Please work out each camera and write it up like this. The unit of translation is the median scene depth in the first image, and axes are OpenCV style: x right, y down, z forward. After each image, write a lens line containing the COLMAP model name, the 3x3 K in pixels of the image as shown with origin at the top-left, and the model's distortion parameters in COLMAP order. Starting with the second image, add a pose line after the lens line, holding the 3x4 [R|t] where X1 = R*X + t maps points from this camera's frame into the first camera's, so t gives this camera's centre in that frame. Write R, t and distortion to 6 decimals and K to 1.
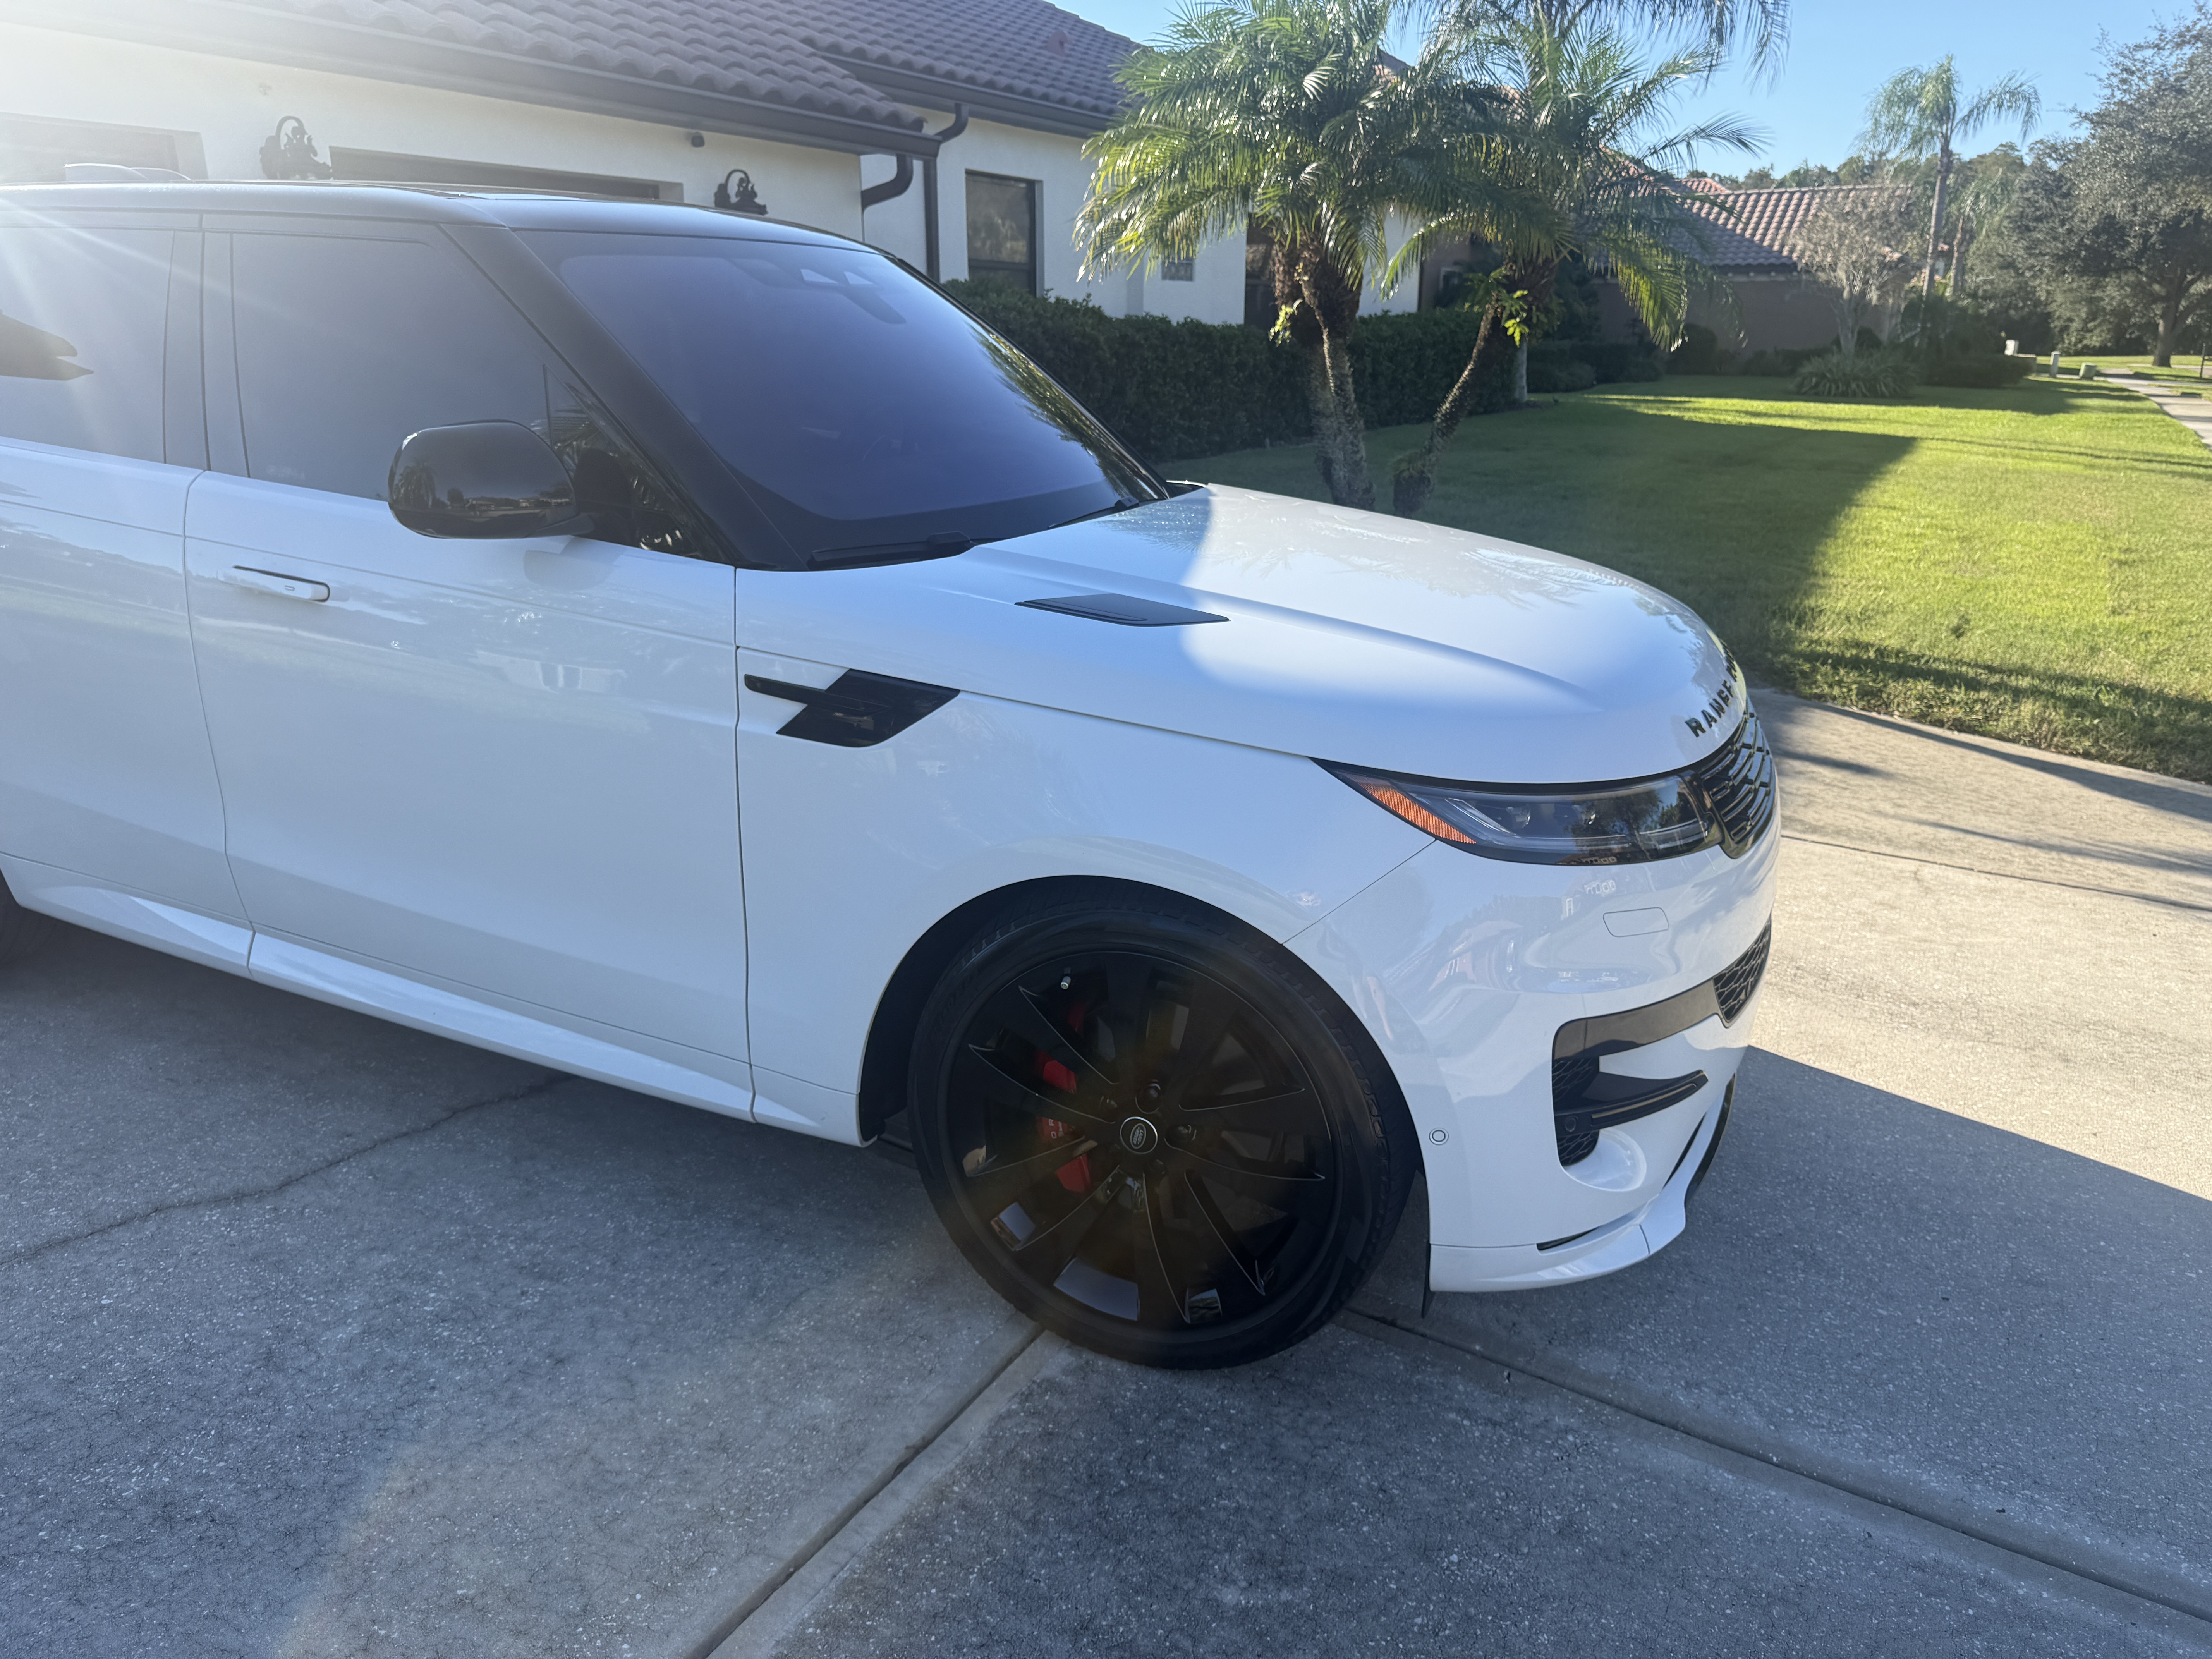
lens RADIAL K [[1558.8, 0, 1100.9], [0, 1558.8, 818.7], [0, 0, 1]] dist [0.013406, -0.032801]
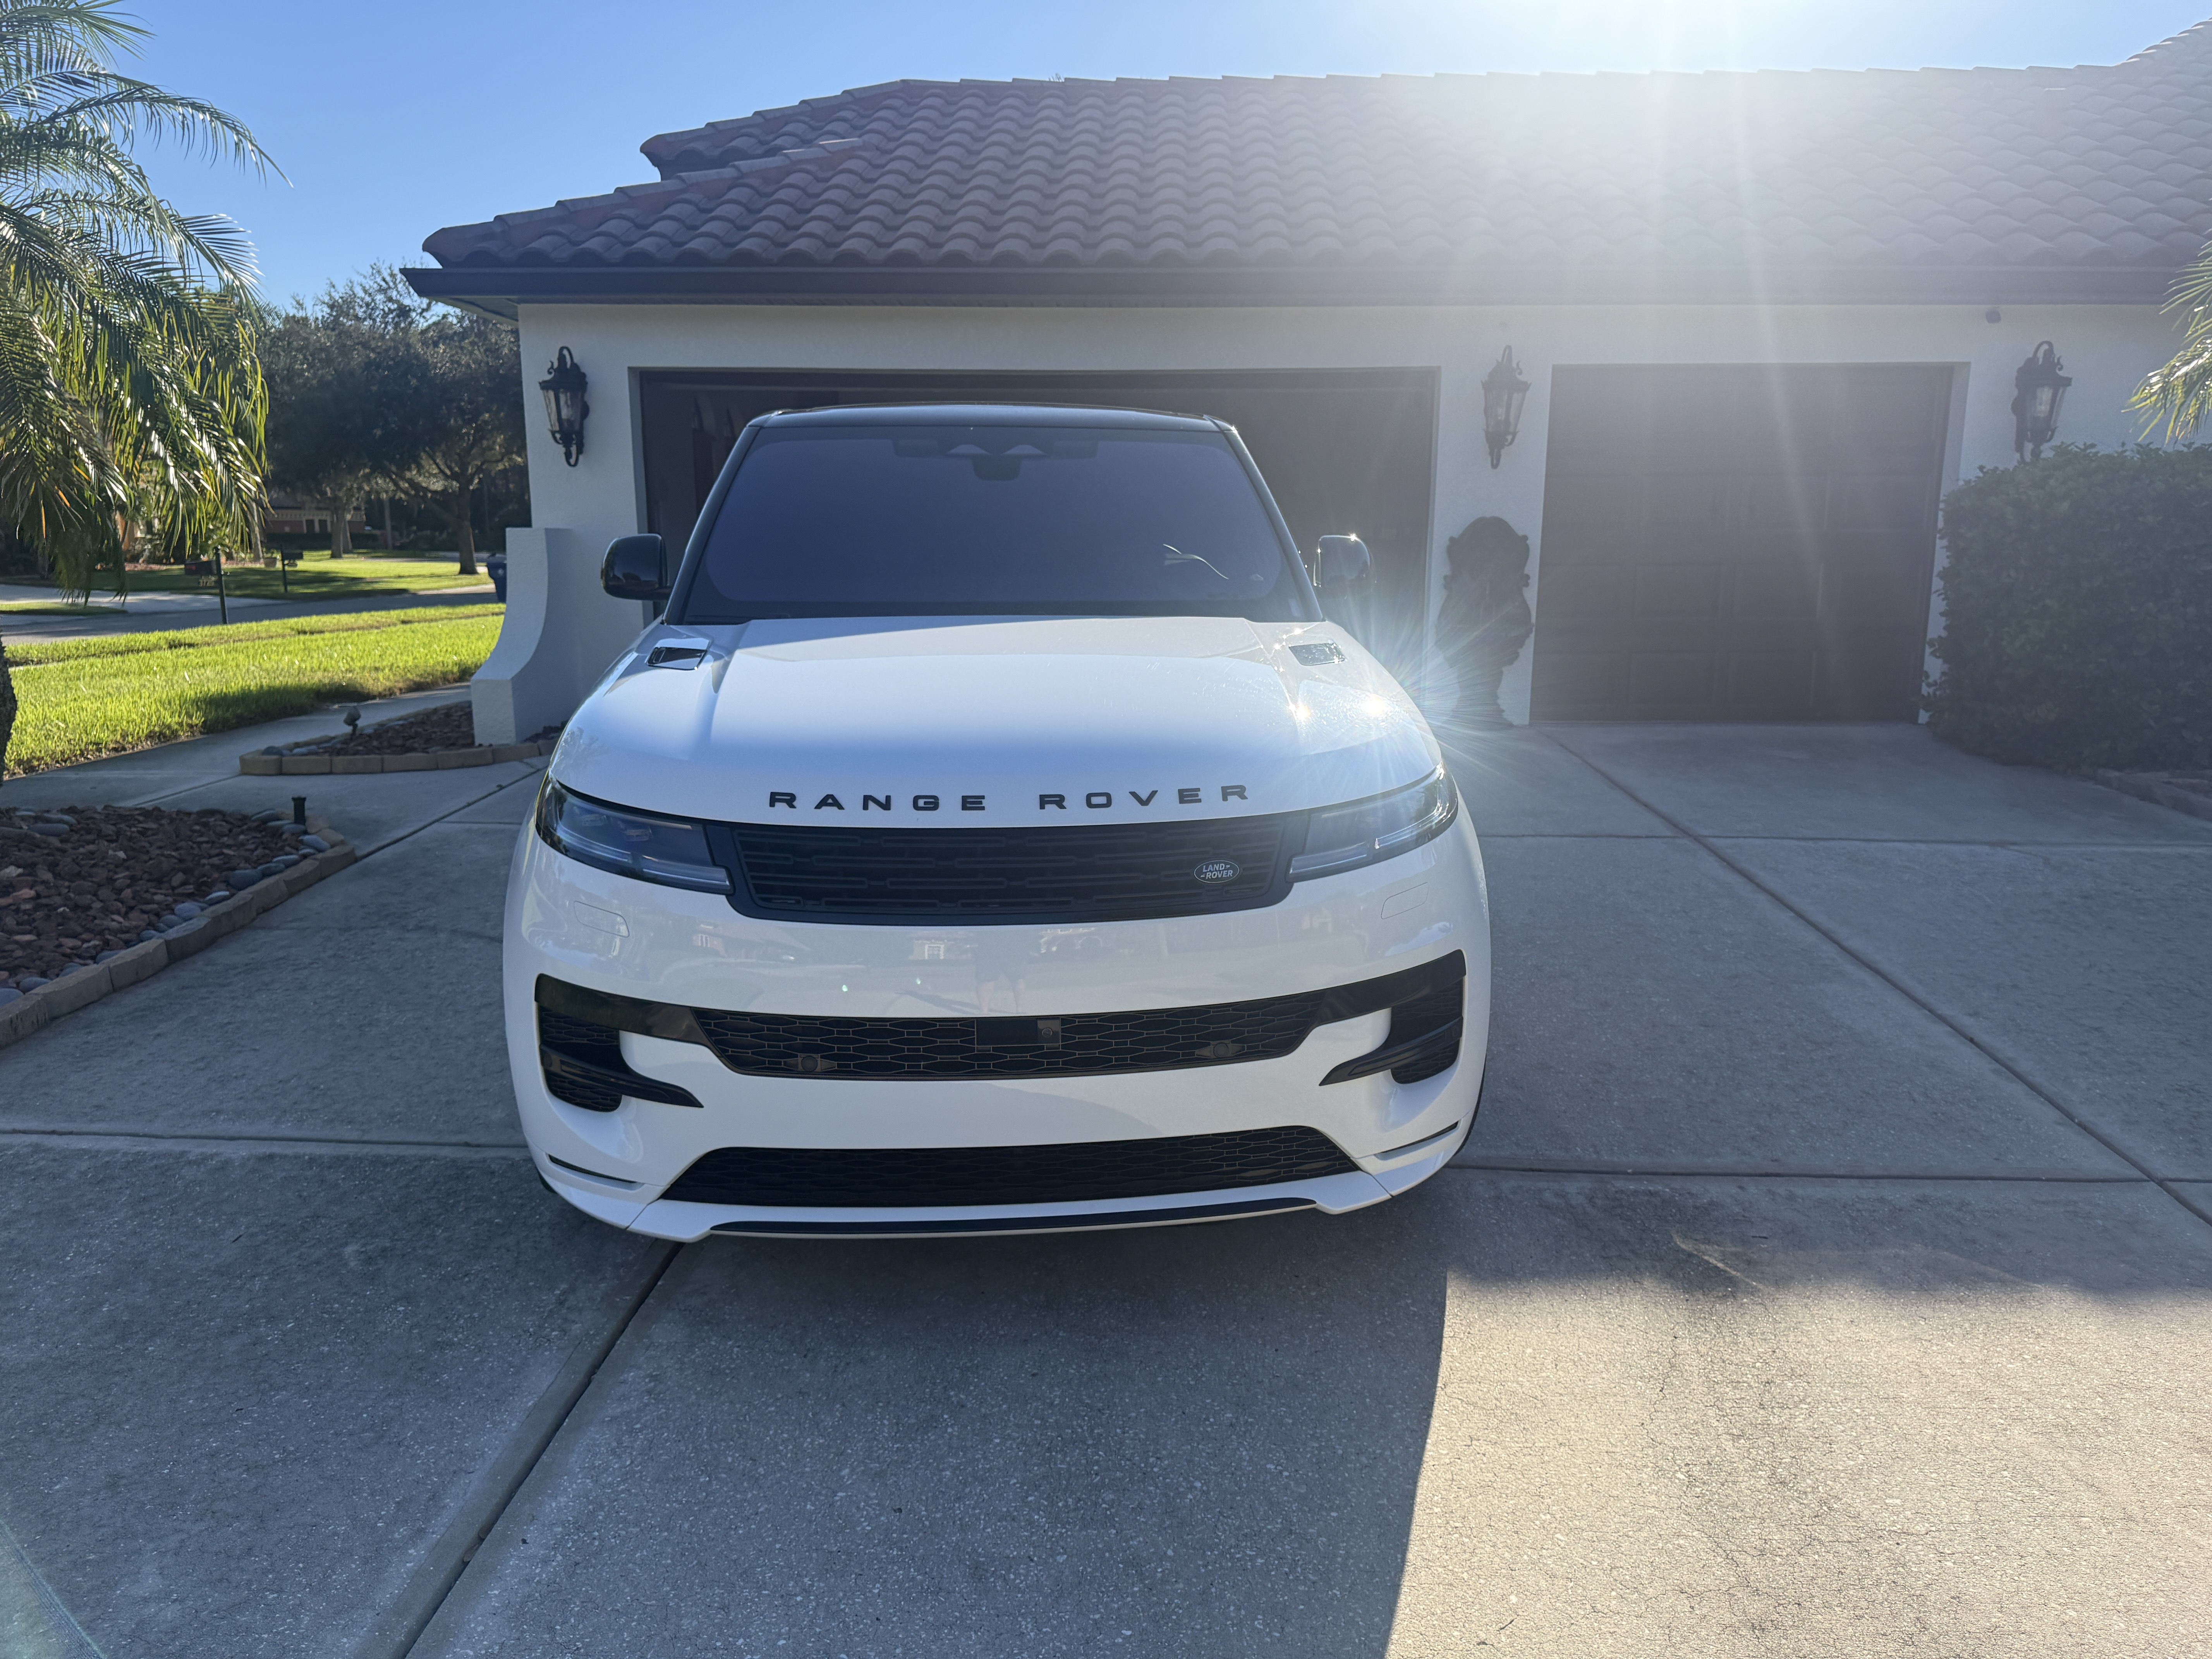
lens RADIAL K [[1558.8, 0, 1154.9], [0, 1558.8, 846.0], [0, 0, 1]] dist [0.013406, -0.032801]
pose [[0.487526, 0.179407, -0.854477, 1.556371], [-0.268594, 0.962020, 0.048739, -0.163228], [0.830768, 0.205746, 0.517198, 0.698069]]
